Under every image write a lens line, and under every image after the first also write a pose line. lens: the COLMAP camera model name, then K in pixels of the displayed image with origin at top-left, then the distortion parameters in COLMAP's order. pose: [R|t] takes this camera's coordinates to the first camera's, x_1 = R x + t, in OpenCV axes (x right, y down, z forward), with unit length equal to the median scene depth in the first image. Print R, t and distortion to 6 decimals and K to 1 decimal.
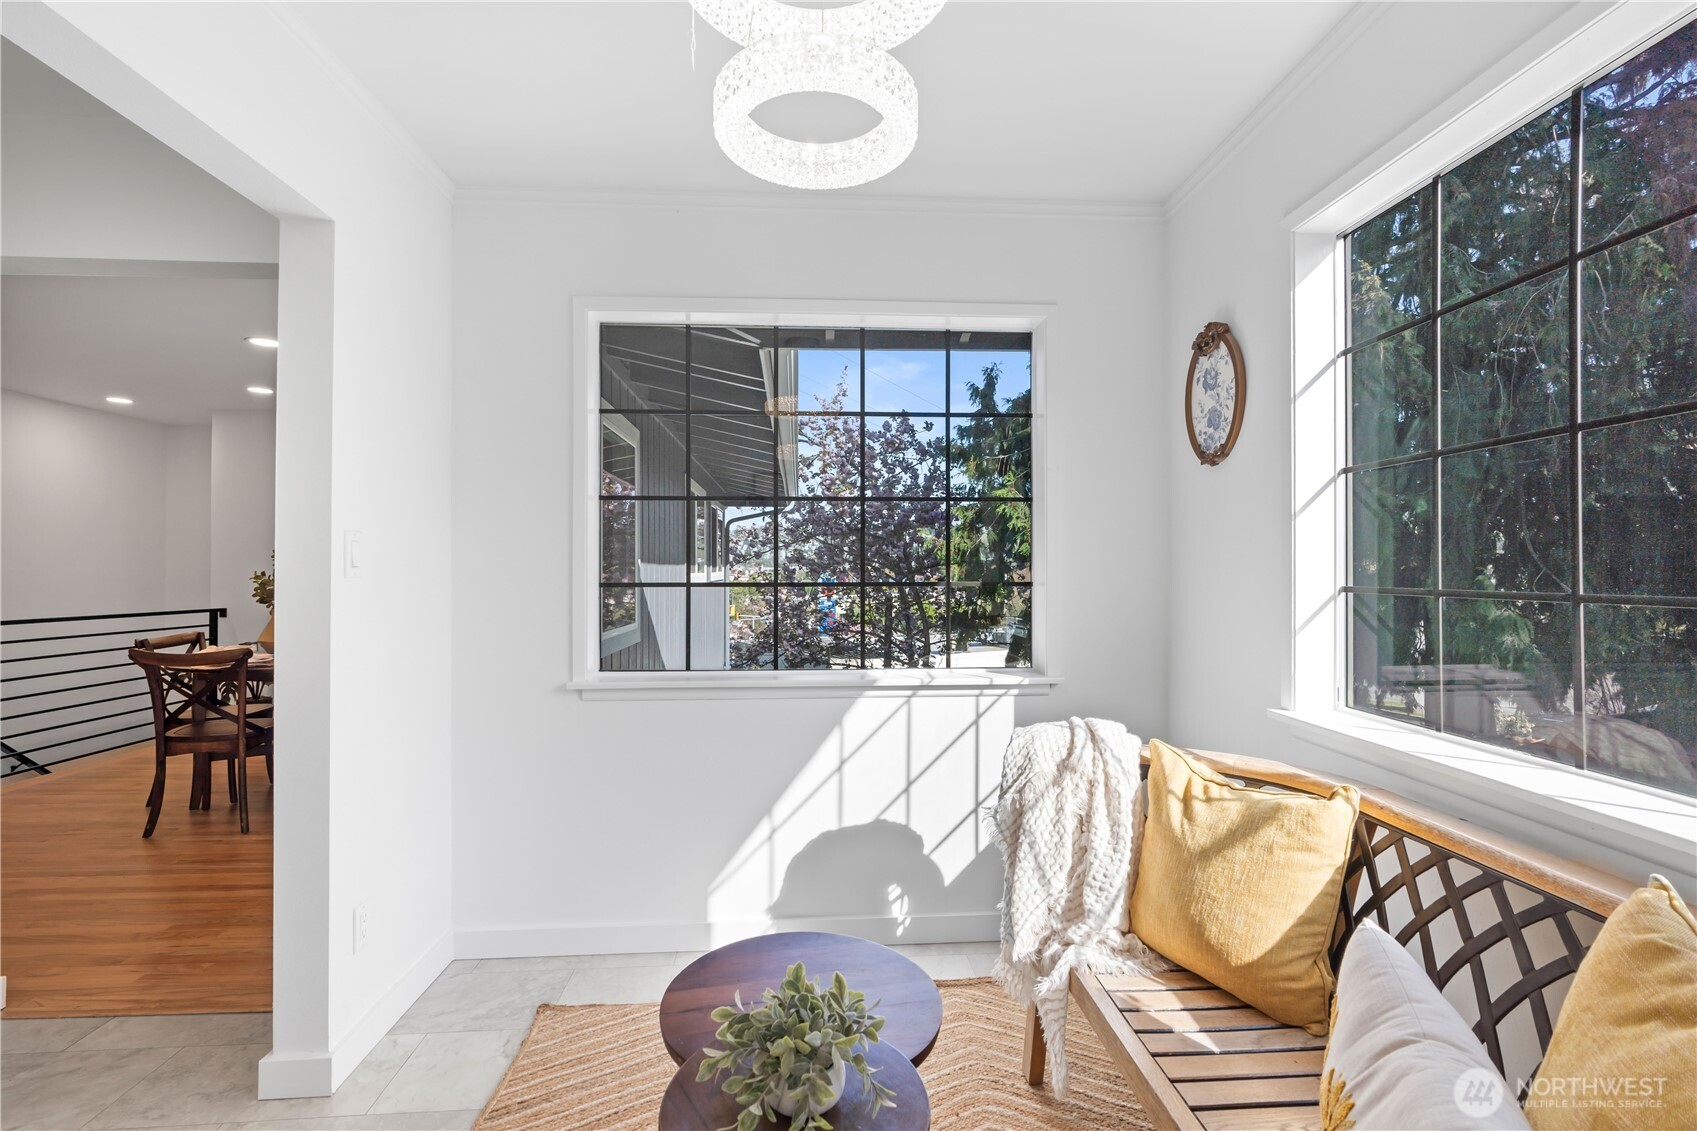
lens RADIAL K [[772.4, 0, 842.9], [0, 772.4, 563.2], [0, 0, 1]] dist [-0.003273, 0.000286]
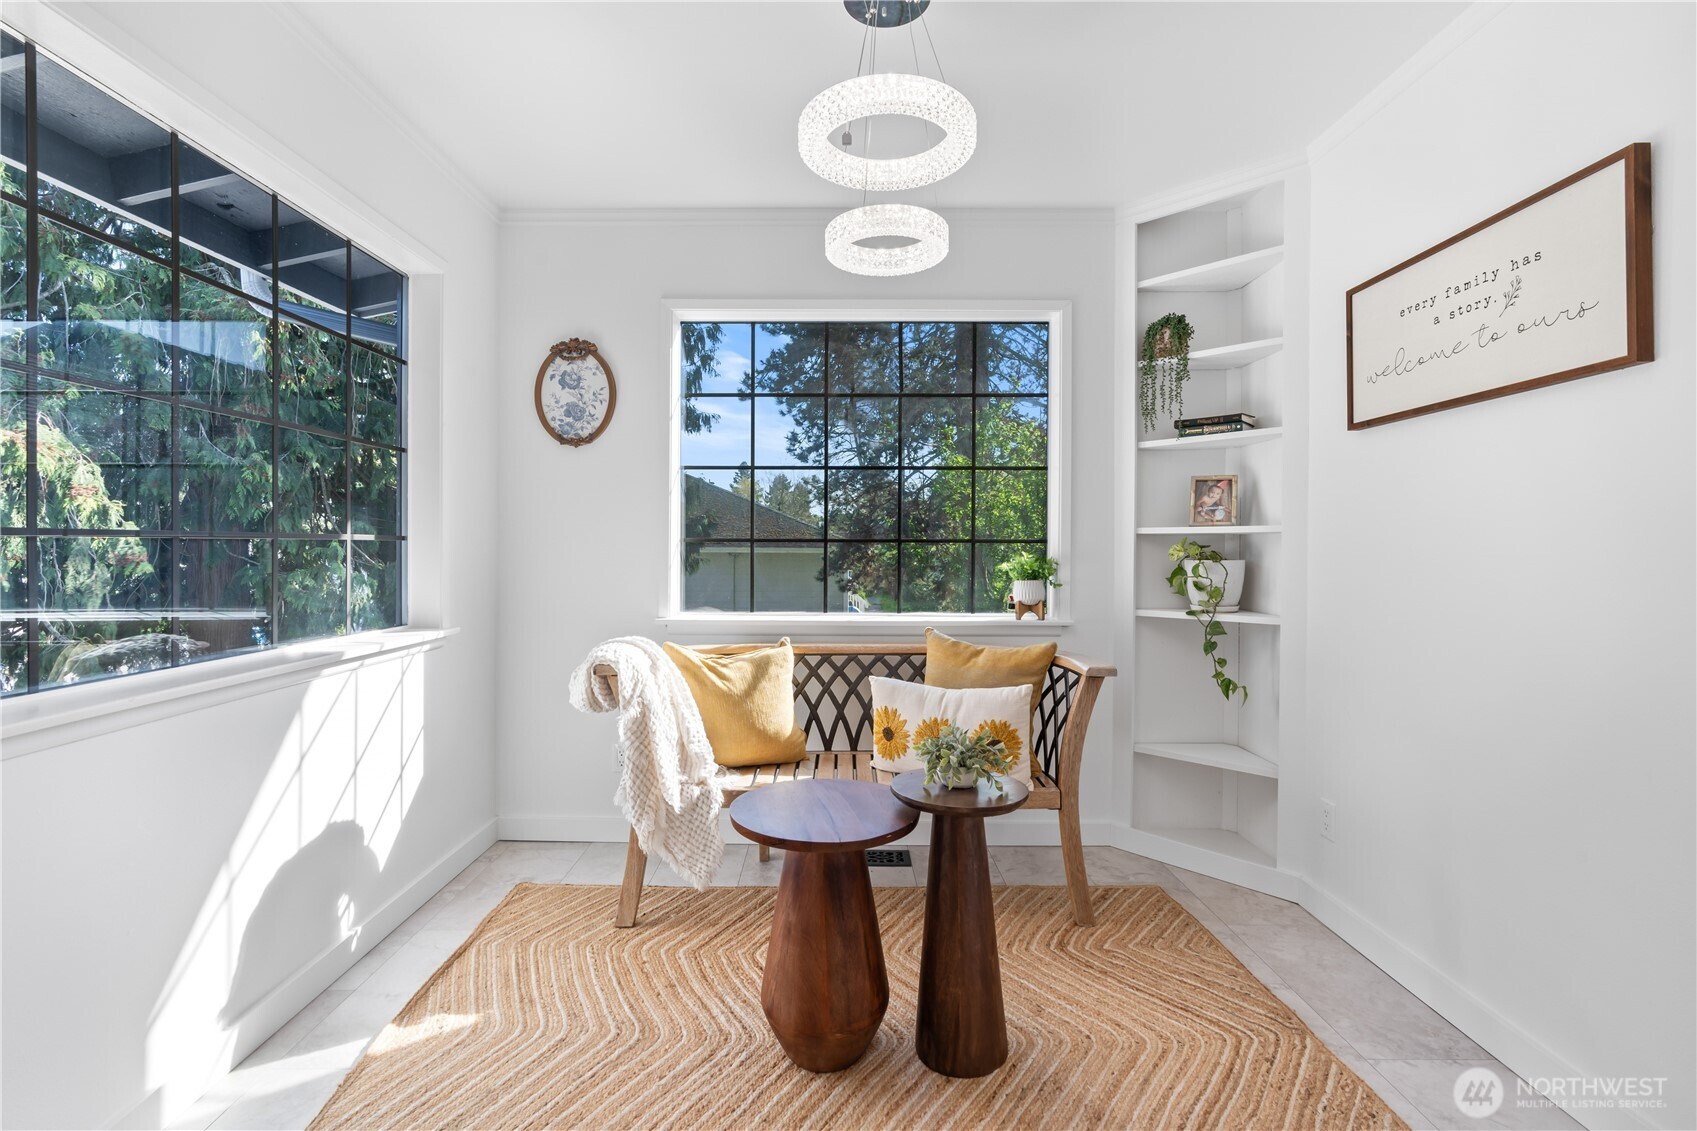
lens RADIAL K [[772.4, 0, 842.9], [0, 772.4, 563.2], [0, 0, 1]] dist [-0.003273, 0.000286]
pose [[0.078452, -0.018806, 0.996740, -0.721945], [-0.010710, 0.999748, 0.019705, 0.035524], [-0.996860, -0.012221, 0.078231, 0.403289]]
